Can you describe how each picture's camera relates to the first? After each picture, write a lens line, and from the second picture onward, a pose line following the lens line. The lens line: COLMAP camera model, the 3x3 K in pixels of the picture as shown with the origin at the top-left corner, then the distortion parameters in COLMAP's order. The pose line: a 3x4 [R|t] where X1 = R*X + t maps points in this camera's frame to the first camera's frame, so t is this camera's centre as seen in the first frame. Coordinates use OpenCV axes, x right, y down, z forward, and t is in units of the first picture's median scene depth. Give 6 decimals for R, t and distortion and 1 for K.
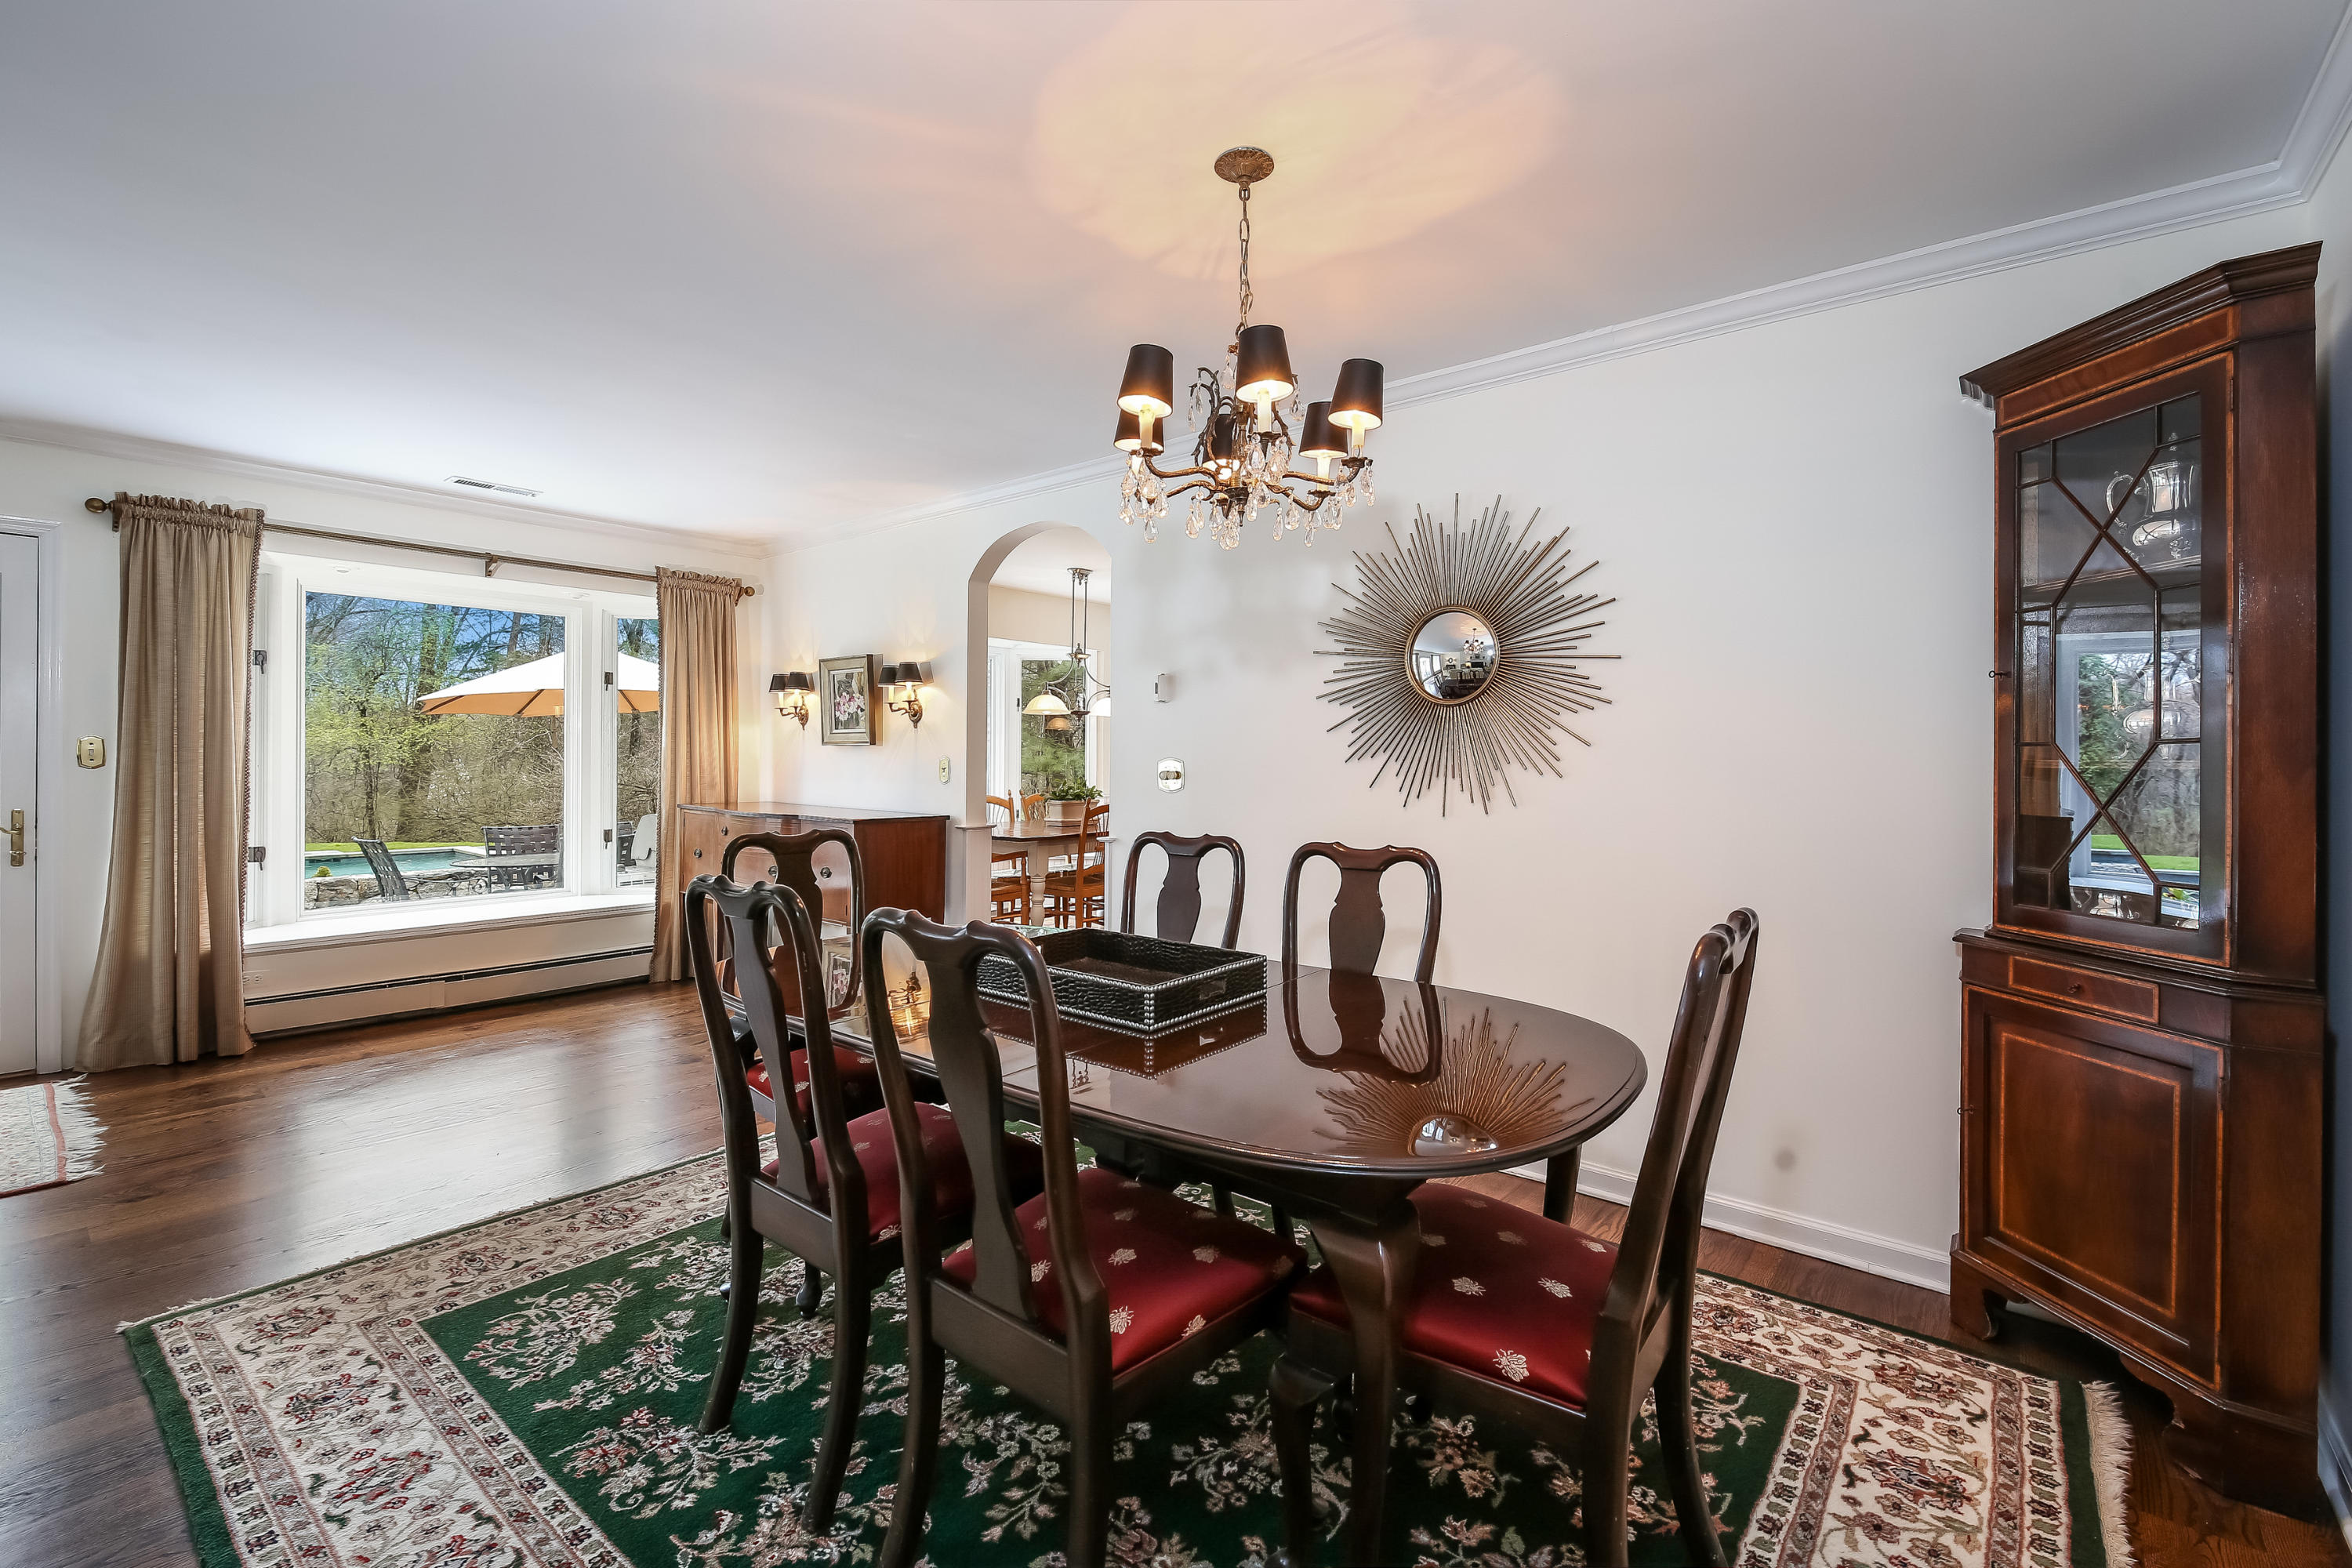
lens RADIAL K [[1005.8, 0, 1164.8], [0, 1005.8, 747.2], [0, 0, 1]] dist [0.000839, -0.005209]
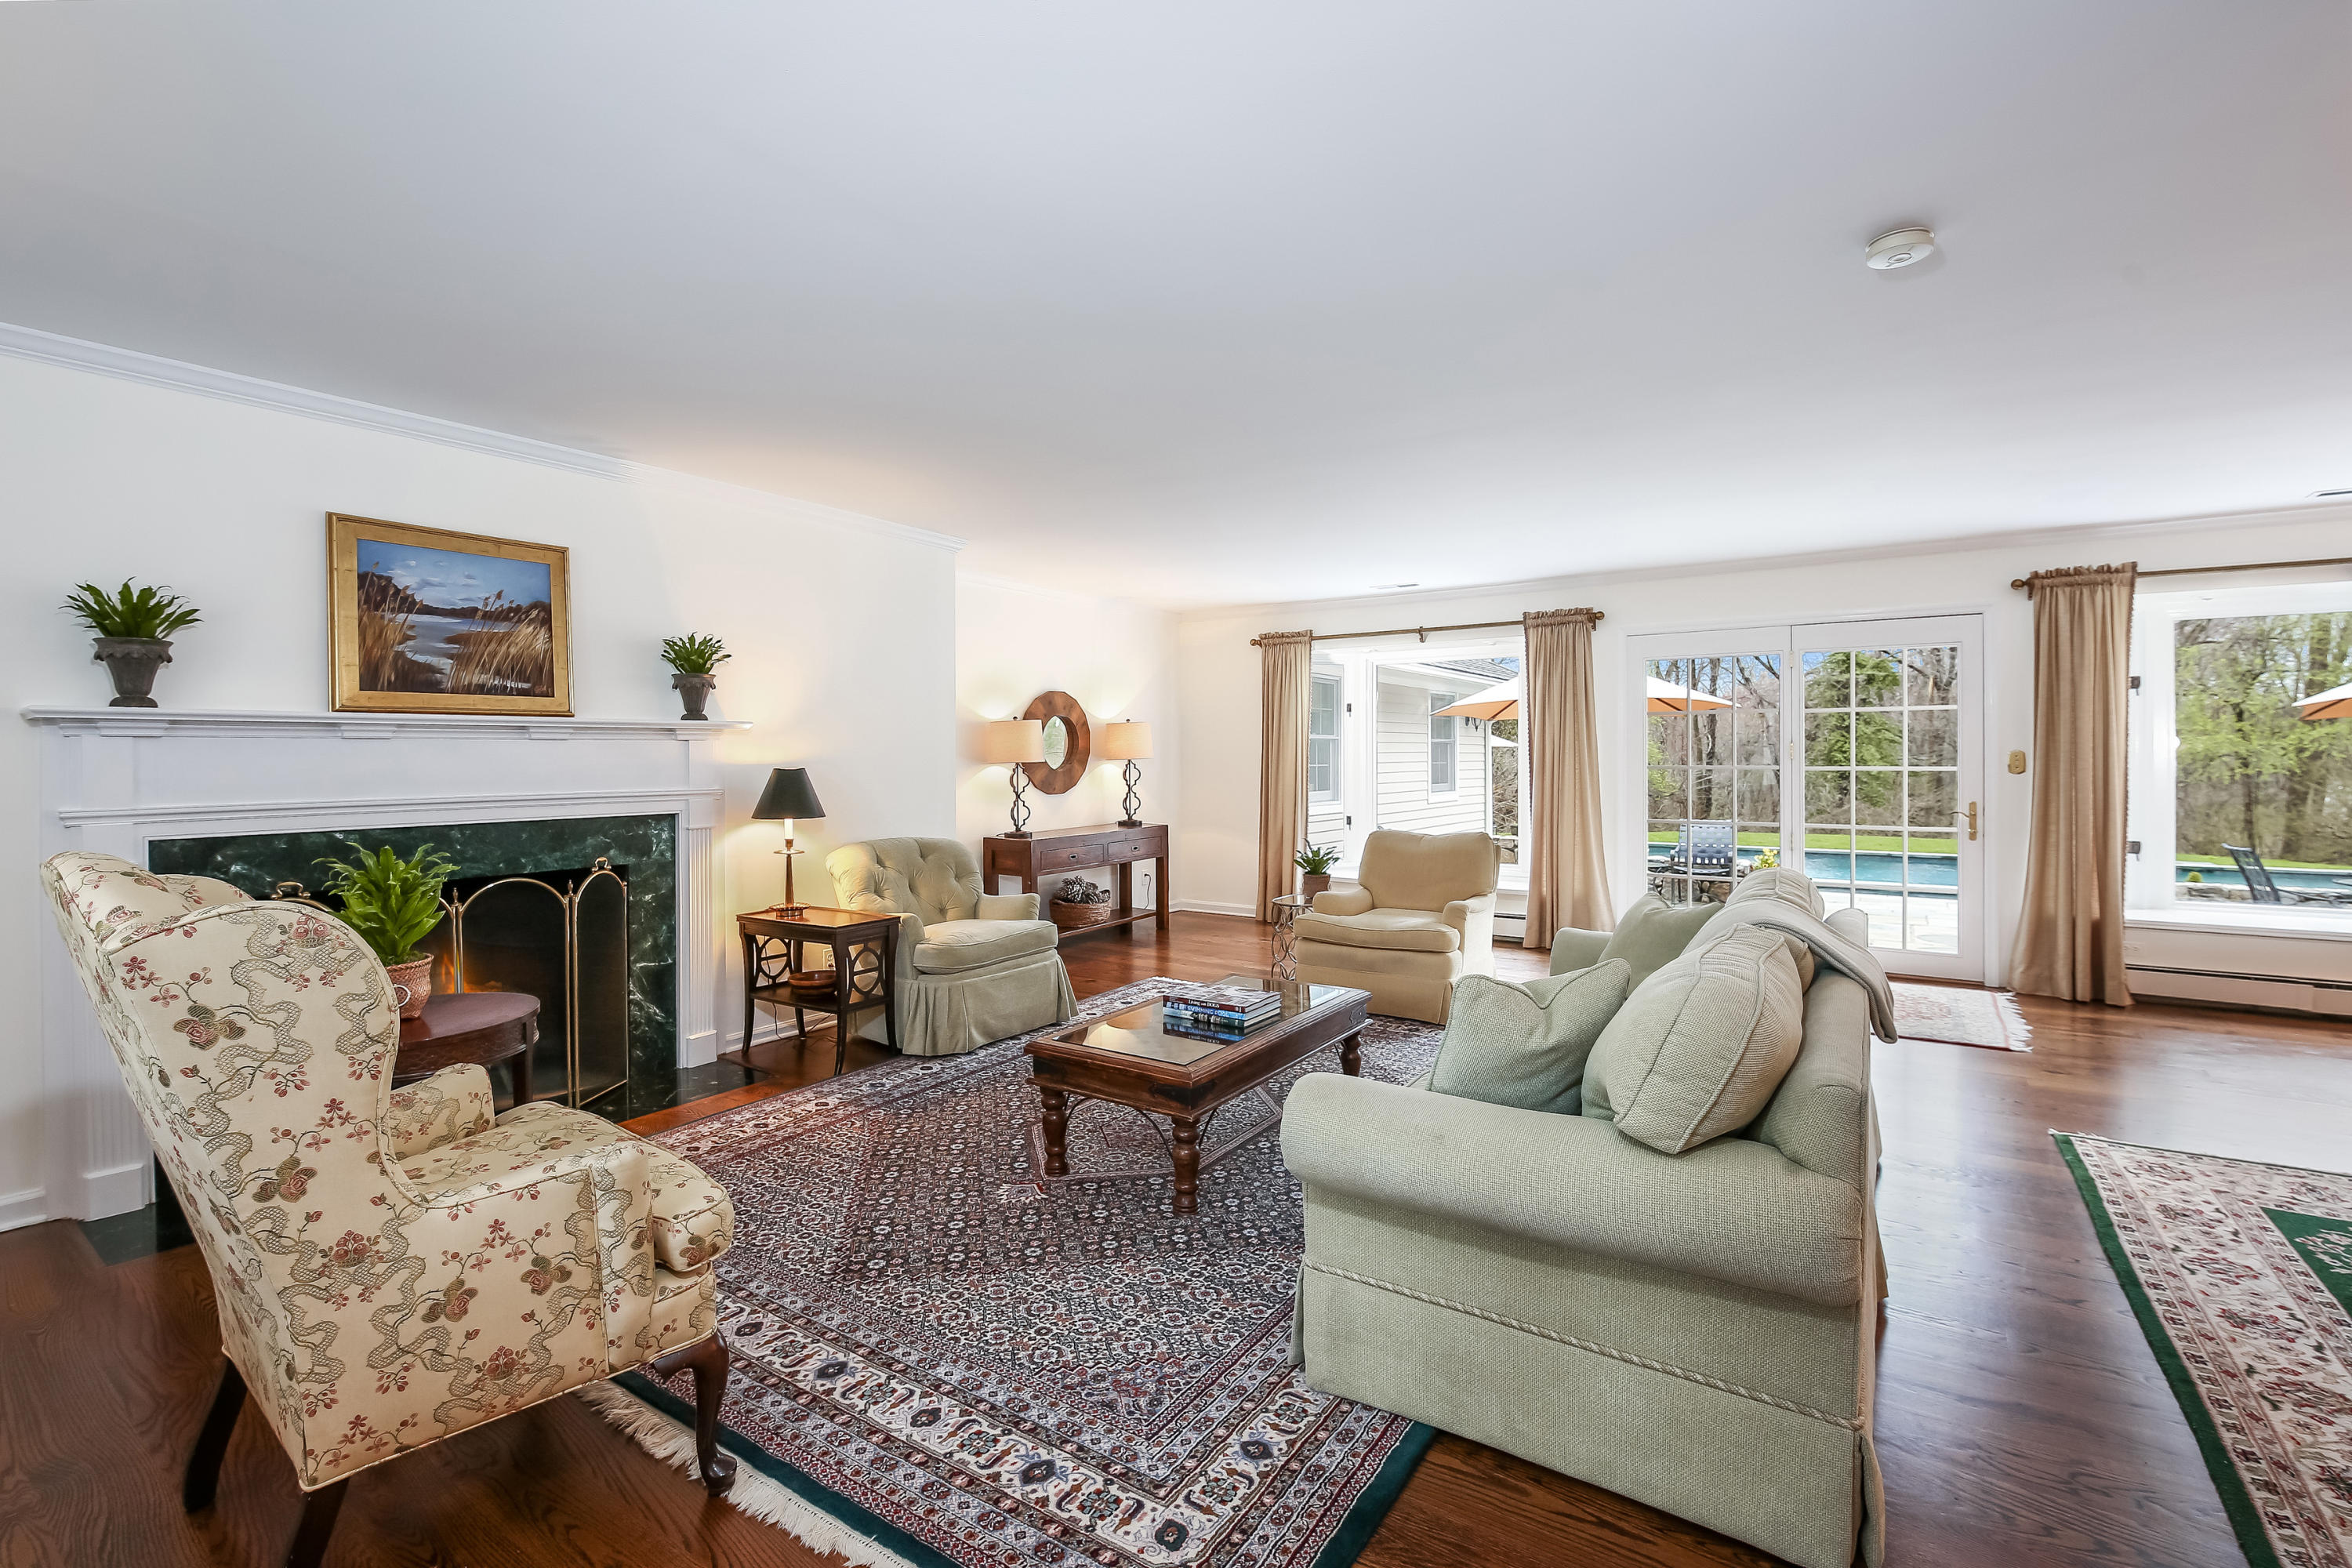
lens RADIAL K [[1051.3, 0, 1175.2], [0, 1051.3, 755.6], [0, 0, 1]] dist [-0.026853, -0.000891]
pose [[0.087595, -0.004989, -0.996144, 0.238086], [0.006391, 0.999970, -0.004446, -0.004664], [0.996136, -0.005977, 0.087624, -0.275224]]
